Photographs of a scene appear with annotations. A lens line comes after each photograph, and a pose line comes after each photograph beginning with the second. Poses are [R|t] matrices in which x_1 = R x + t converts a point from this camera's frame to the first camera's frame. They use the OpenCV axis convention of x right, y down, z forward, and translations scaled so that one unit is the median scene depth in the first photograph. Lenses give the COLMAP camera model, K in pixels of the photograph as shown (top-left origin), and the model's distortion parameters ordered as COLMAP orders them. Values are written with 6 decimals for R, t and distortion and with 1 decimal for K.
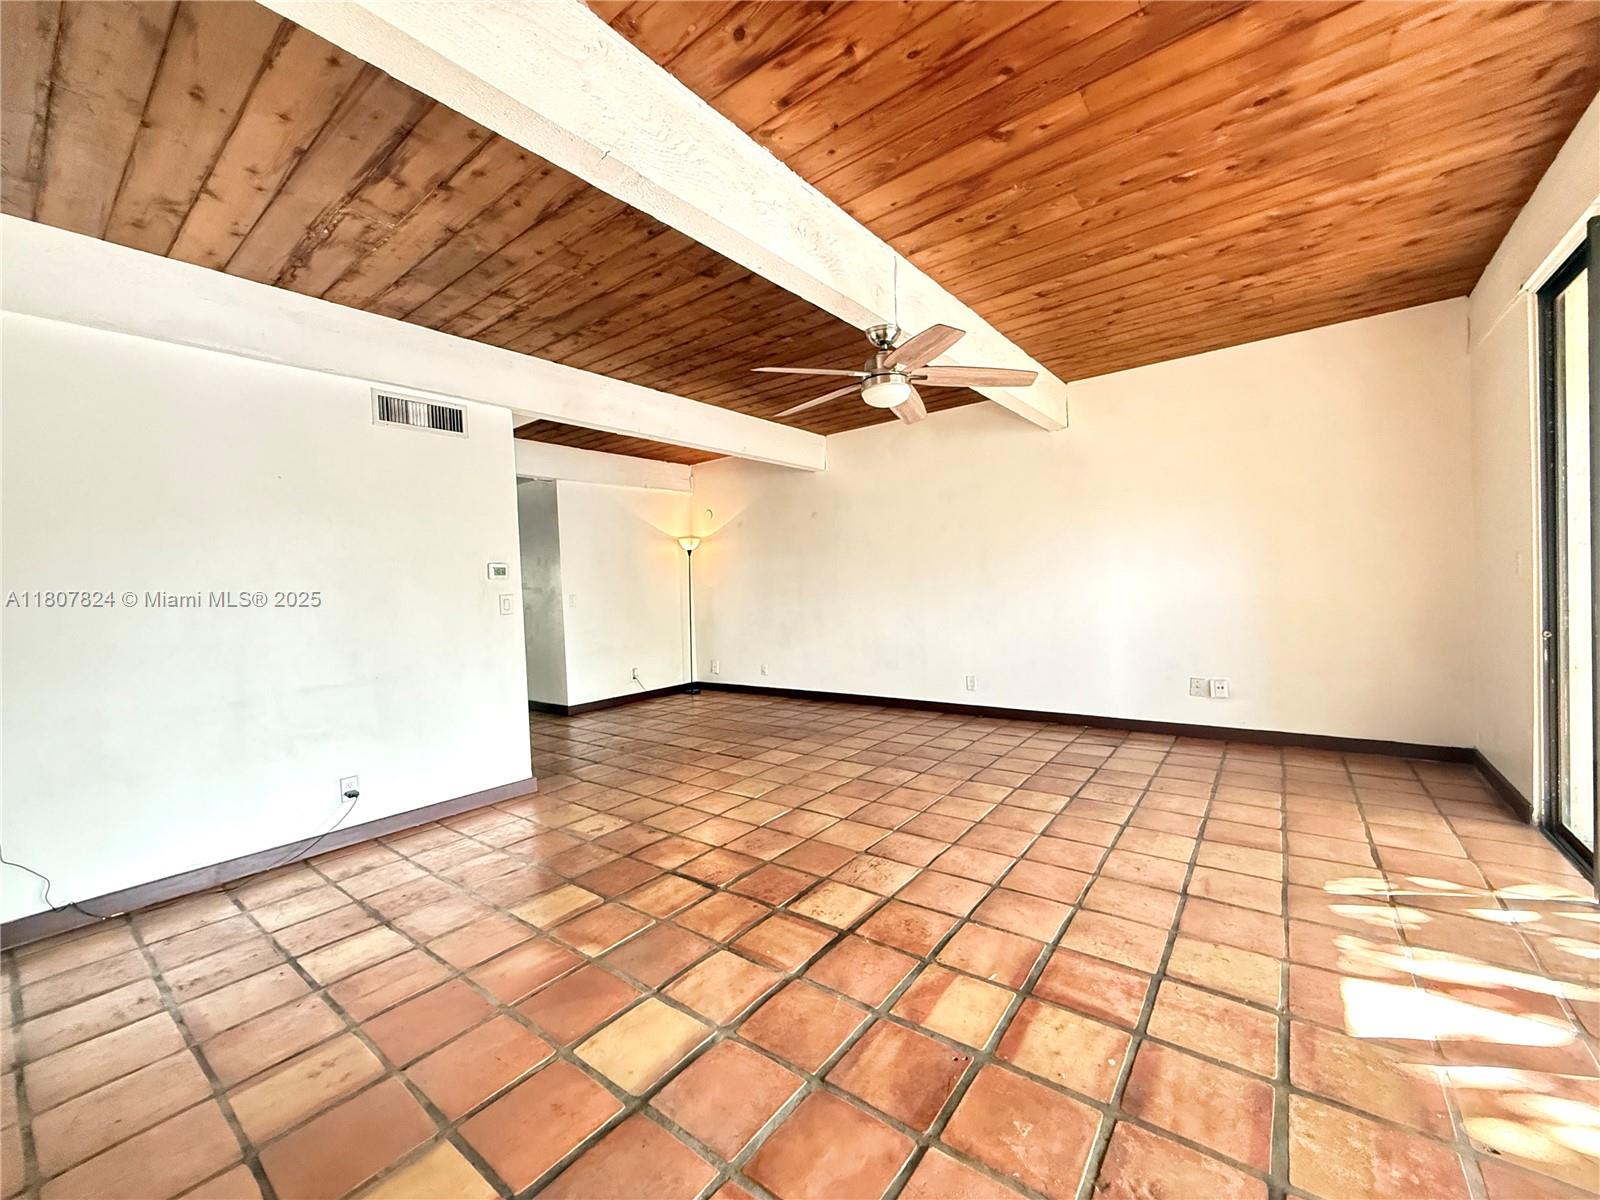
lens RADIAL K [[636.9, 0, 797.0], [0, 636.9, 599.5], [0, 0, 1]] dist [0.001481, 0.000652]
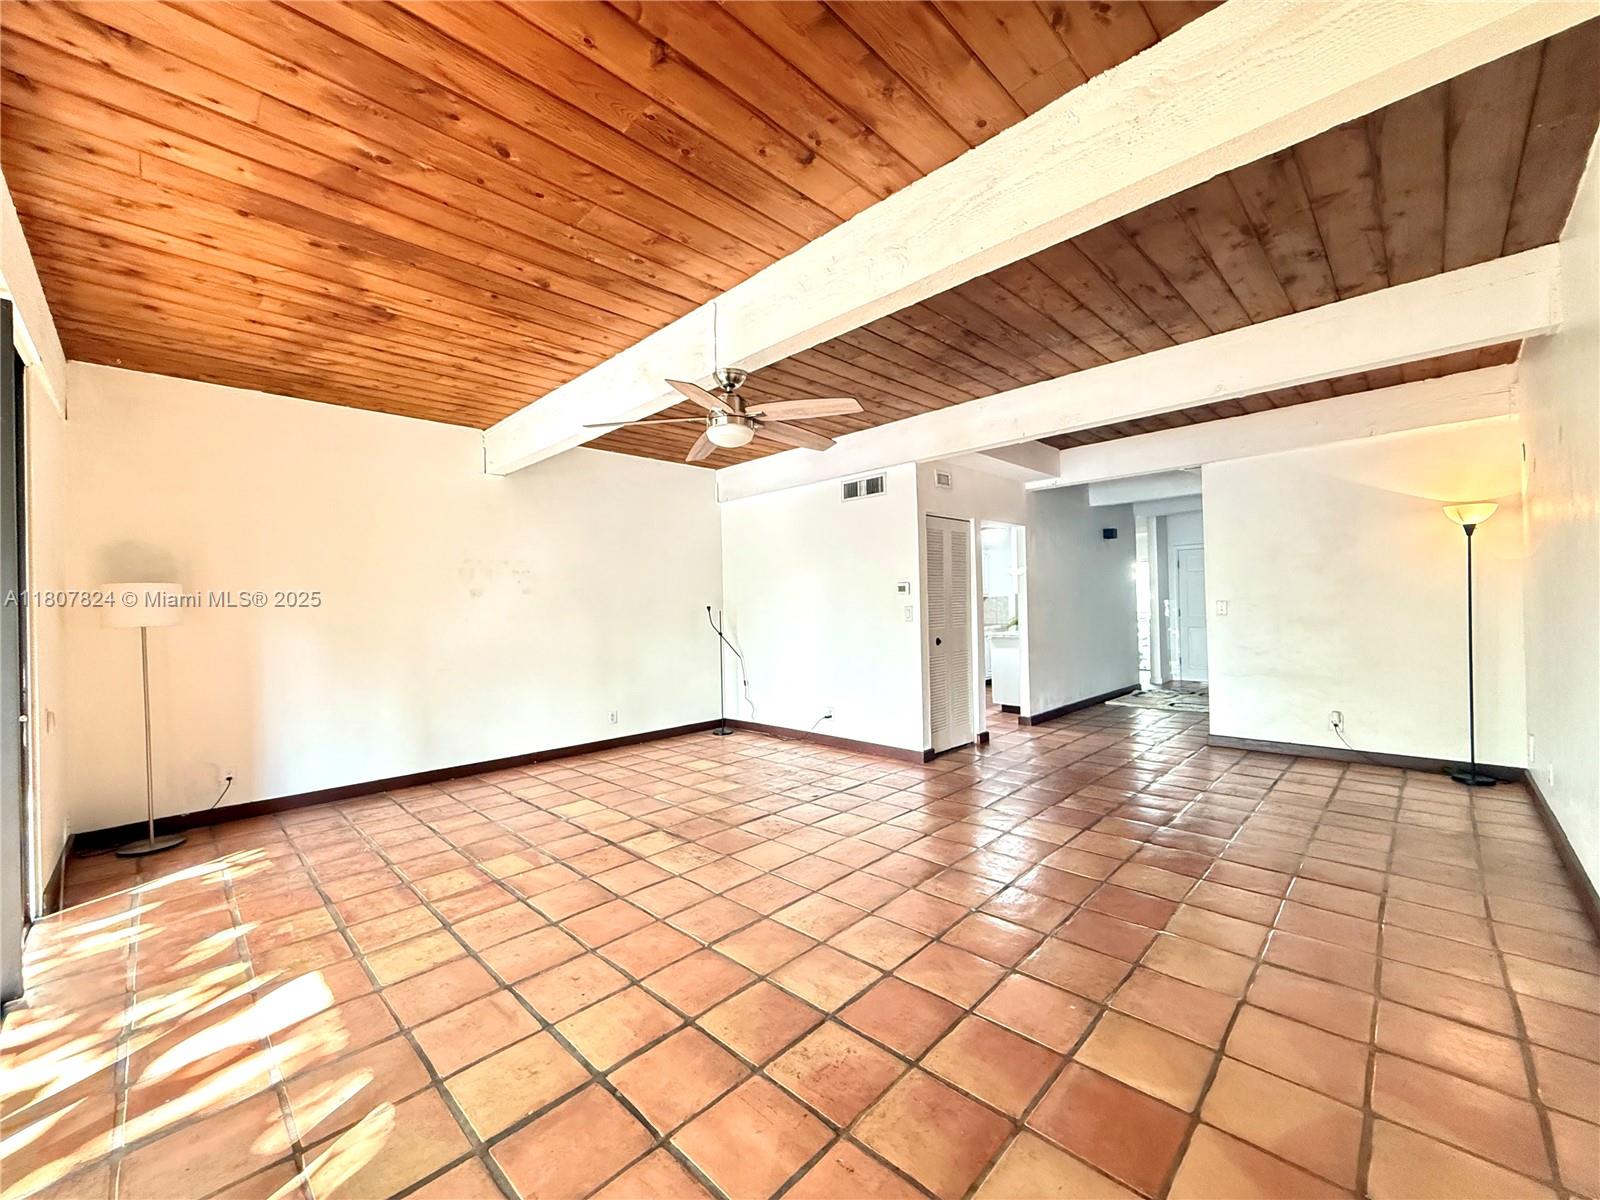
lens RADIAL K [[636.9, 0, 797.2], [0, 636.9, 601.5], [0, 0, 1]] dist [0.001481, 0.000652]
pose [[-0.117917, 0.038870, -0.992262, 1.449296], [0.007868, 0.999239, 0.038209, -0.114112], [0.992992, -0.003302, -0.118133, 1.533813]]
